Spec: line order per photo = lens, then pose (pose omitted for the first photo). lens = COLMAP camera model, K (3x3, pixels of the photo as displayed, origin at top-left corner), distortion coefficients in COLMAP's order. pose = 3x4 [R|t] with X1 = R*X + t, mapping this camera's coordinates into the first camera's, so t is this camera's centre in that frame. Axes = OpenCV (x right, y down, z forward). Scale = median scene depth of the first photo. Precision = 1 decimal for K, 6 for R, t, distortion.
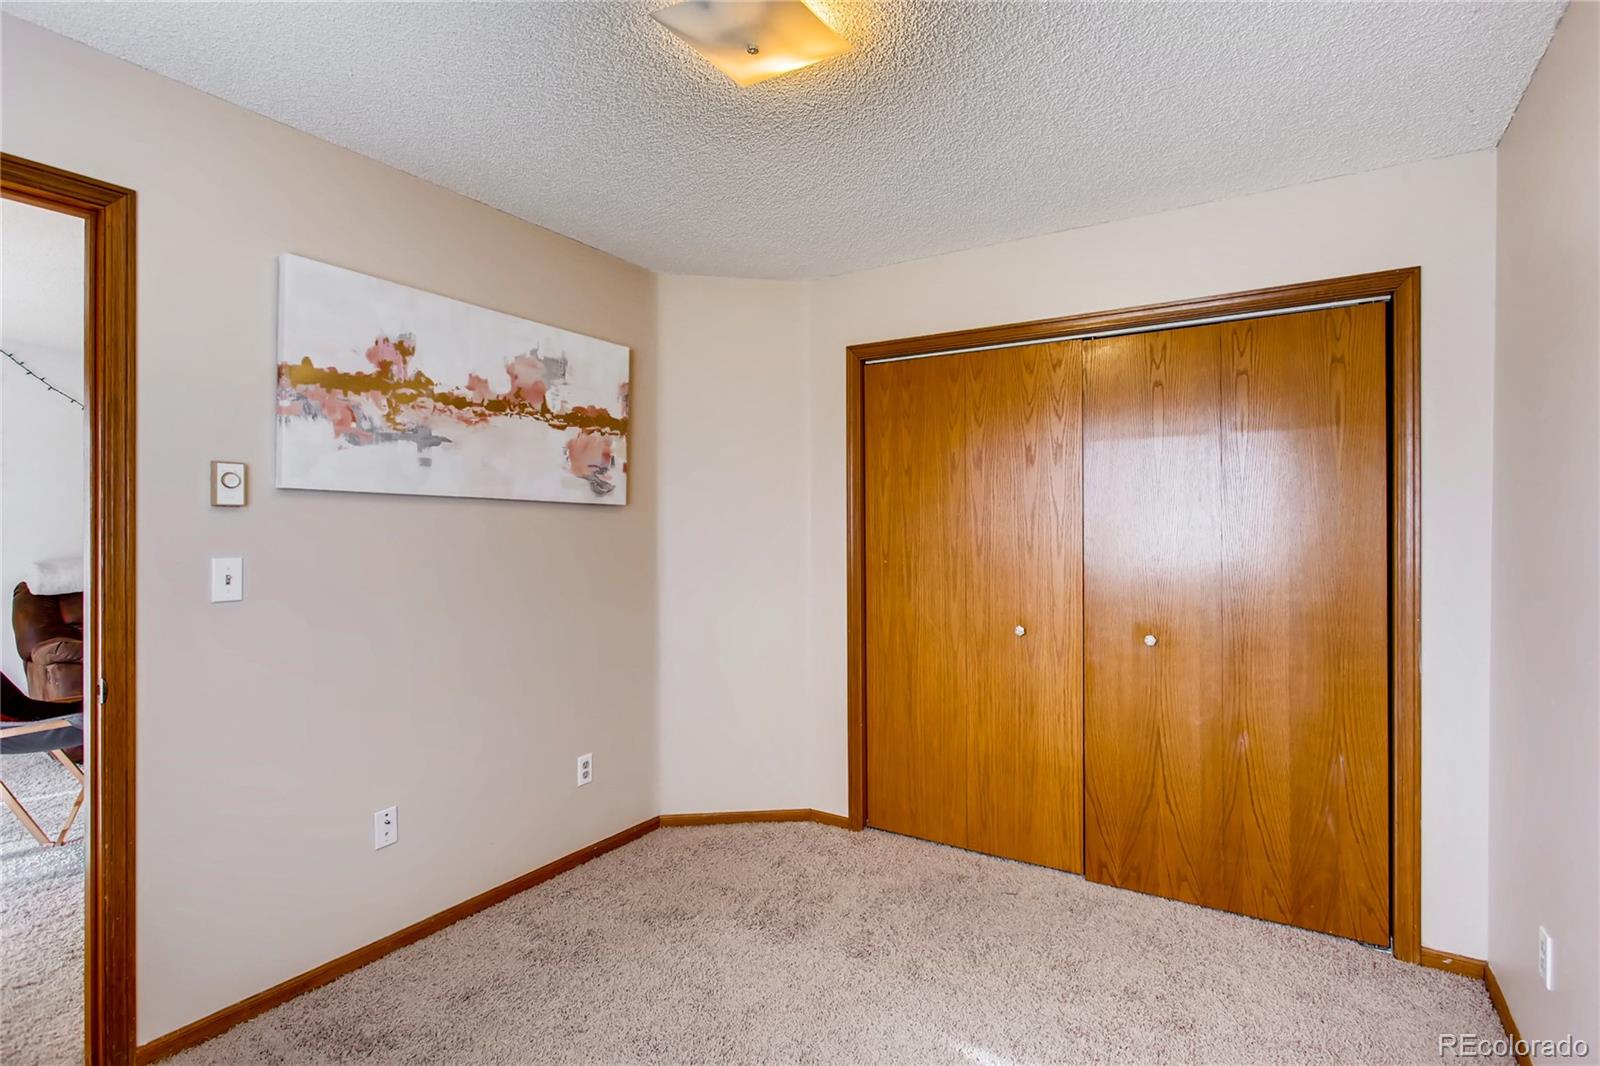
lens RADIAL K [[789.4, 0, 800.5], [0, 789.4, 529.6], [0, 0, 1]] dist [-0.000182, 0.000496]
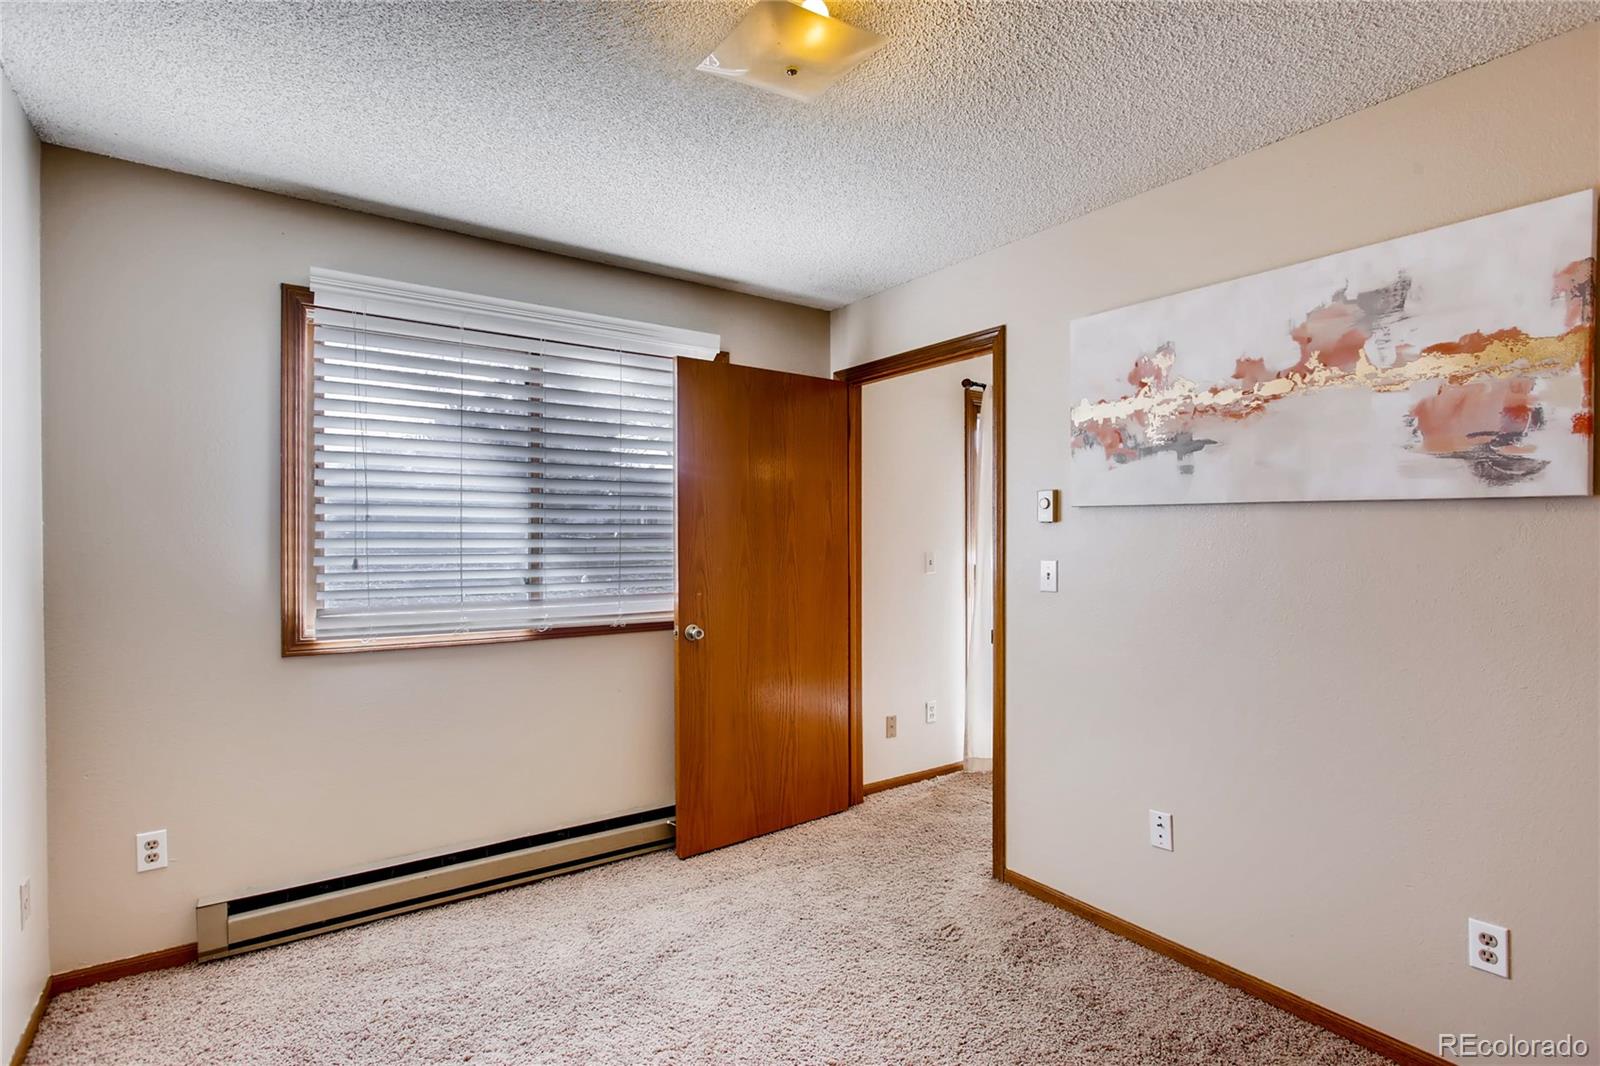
lens RADIAL K [[789.4, 0, 800.5], [0, 789.4, 534.0], [0, 0, 1]] dist [-0.000182, 0.000496]
pose [[-0.384744, -0.001013, -0.923023, 0.546959], [-0.000930, 0.999999, -0.000710, -0.005901], [0.923023, 0.000585, -0.384744, 0.870769]]
